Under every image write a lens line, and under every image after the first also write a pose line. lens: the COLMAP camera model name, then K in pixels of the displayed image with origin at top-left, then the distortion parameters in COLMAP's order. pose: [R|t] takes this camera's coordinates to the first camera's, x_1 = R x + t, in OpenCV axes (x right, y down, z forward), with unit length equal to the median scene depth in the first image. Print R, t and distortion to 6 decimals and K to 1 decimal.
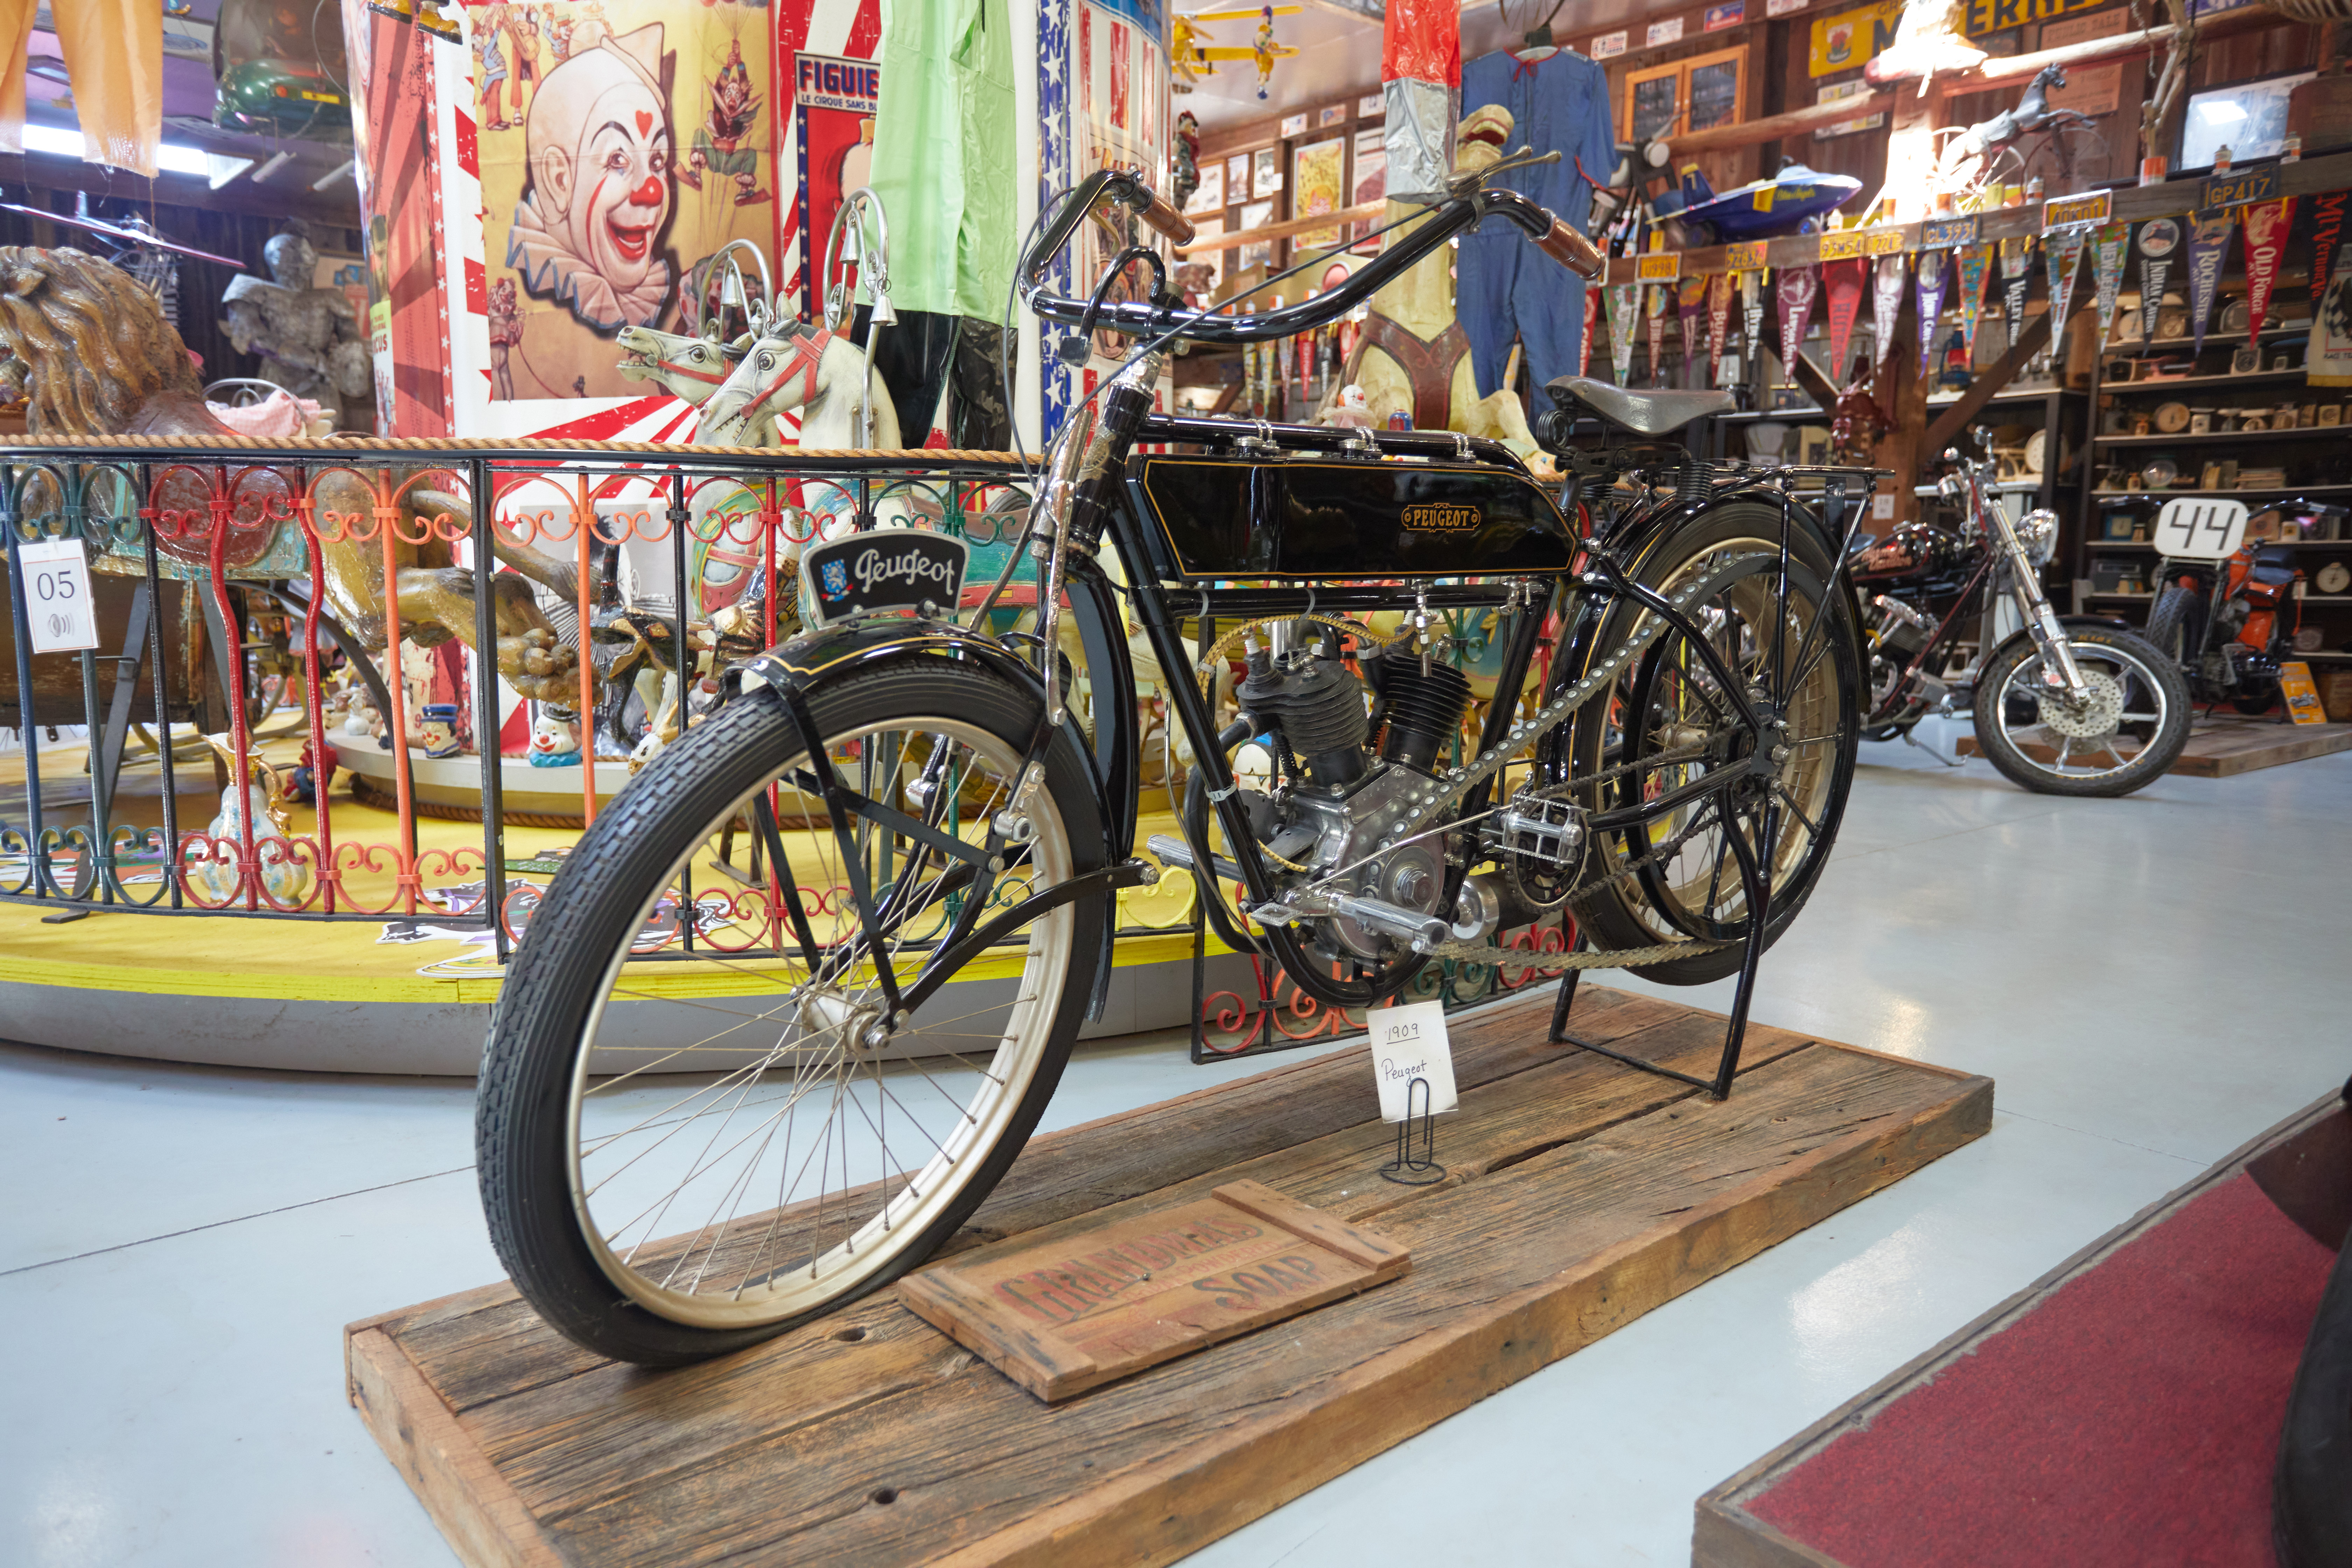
lens RADIAL K [[1655.3, 0, 1176.0], [0, 1655.3, 784.0], [0, 0, 1]] dist [-0.065309, 0.060760]
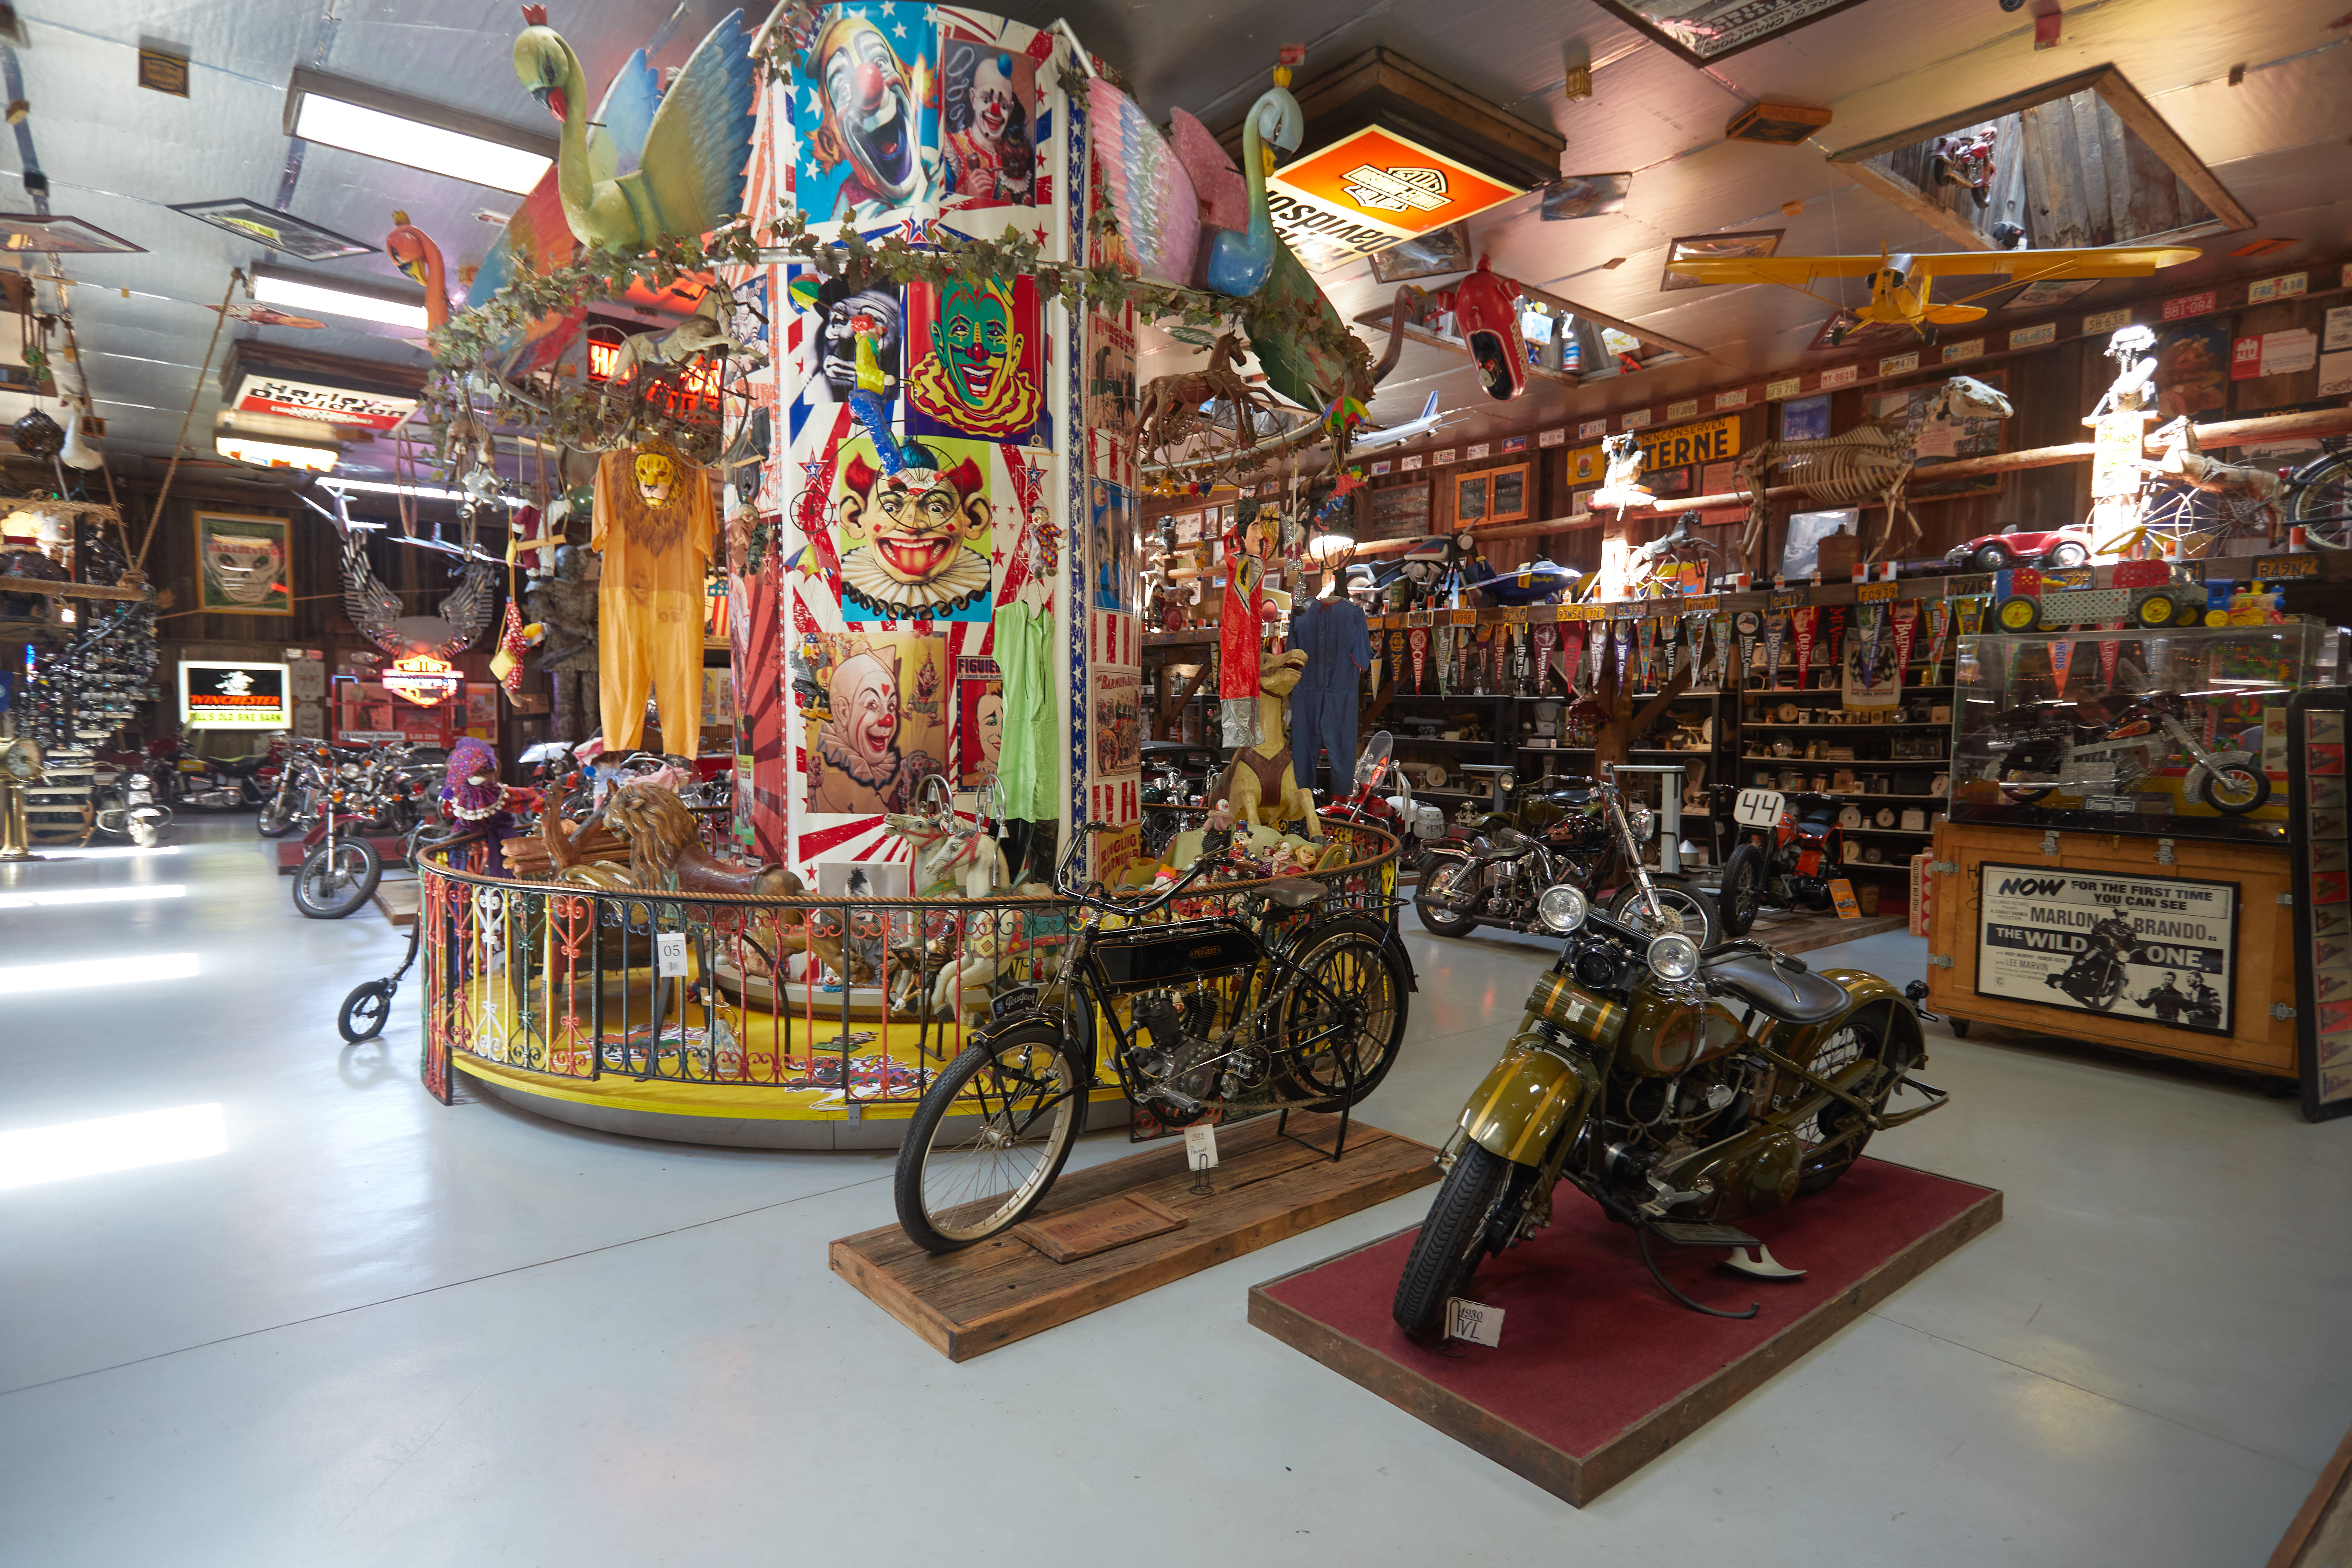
lens RADIAL K [[1238.9, 0, 1176.0], [0, 1238.9, 784.0], [0, 0, 1]] dist [0.005196, 0.000418]
pose [[0.999980, 0.000313, -0.006248, 0.064975], [-0.000874, 0.995950, -0.089908, -0.135927], [0.006194, 0.089911, 0.995930, -0.603216]]
